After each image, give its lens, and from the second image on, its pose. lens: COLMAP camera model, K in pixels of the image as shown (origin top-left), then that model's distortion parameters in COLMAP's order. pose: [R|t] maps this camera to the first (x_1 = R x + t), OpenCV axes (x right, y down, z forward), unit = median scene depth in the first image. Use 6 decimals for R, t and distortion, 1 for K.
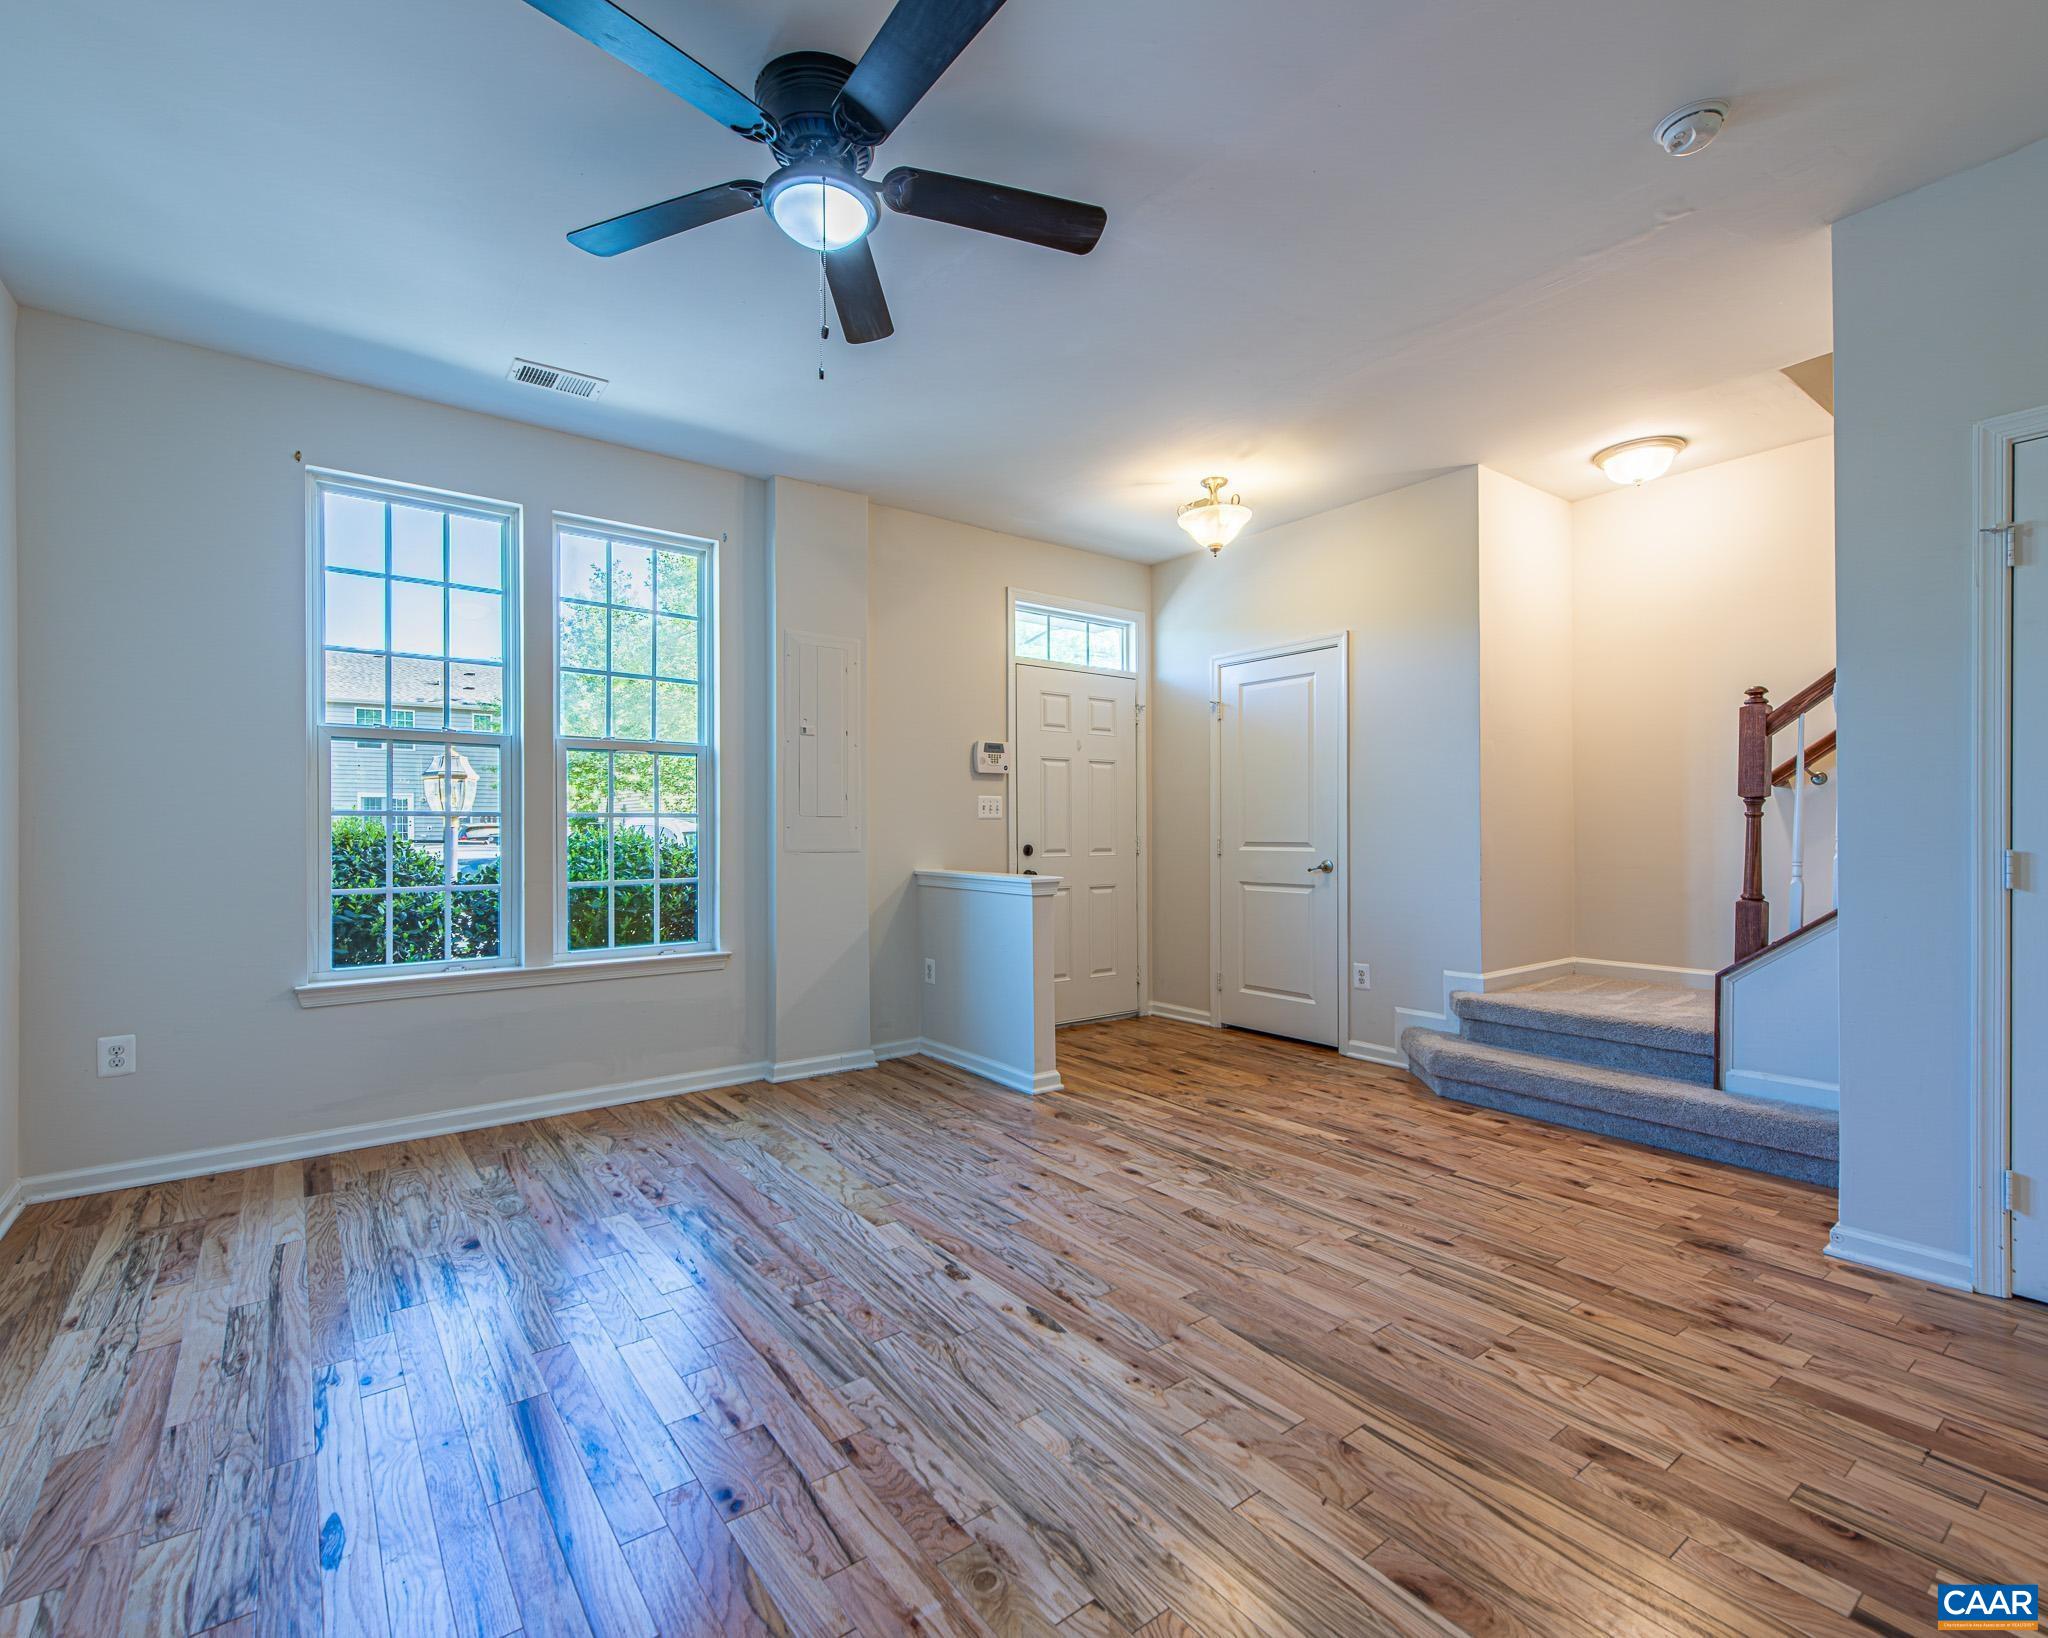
lens RADIAL K [[952.9, 0, 991.3], [0, 952.9, 774.9], [0, 0, 1]] dist [0.014610, -0.006057]
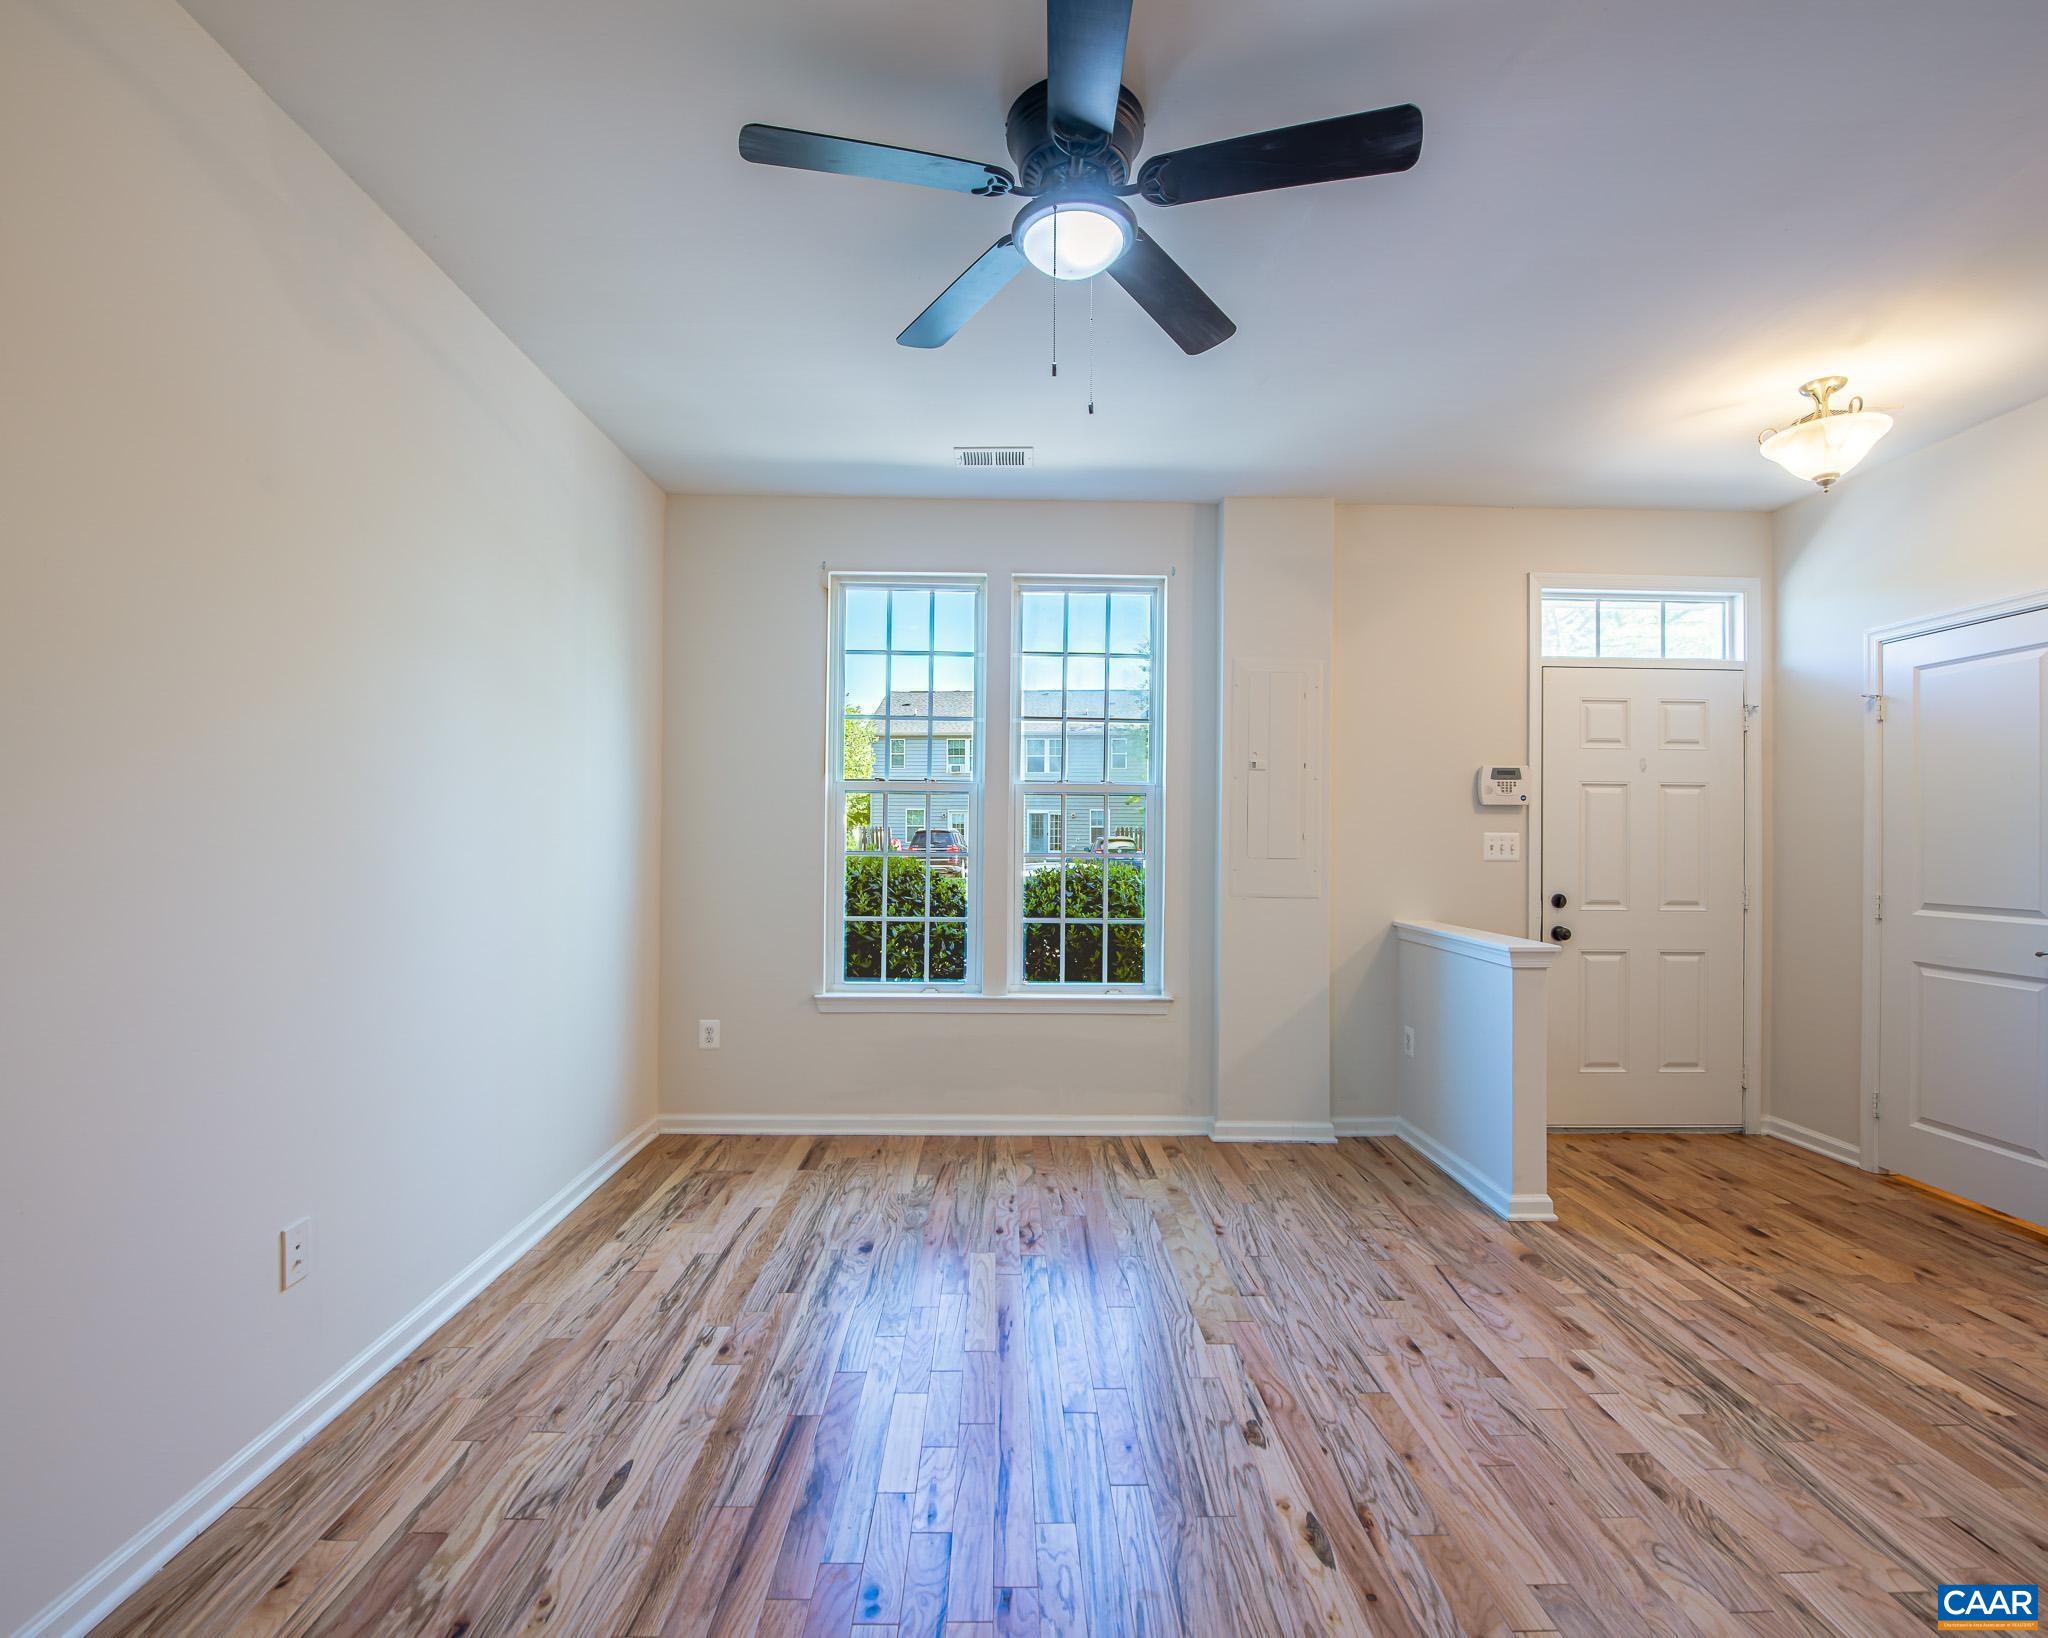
lens RADIAL K [[952.9, 0, 1019.1], [0, 952.9, 789.3], [0, 0, 1]] dist [0.014610, -0.006057]
pose [[0.822074, -0.019984, -0.569030, 0.202552], [0.021722, 0.999757, -0.003730, -0.034898], [0.568966, -0.009295, 0.822309, 0.133921]]
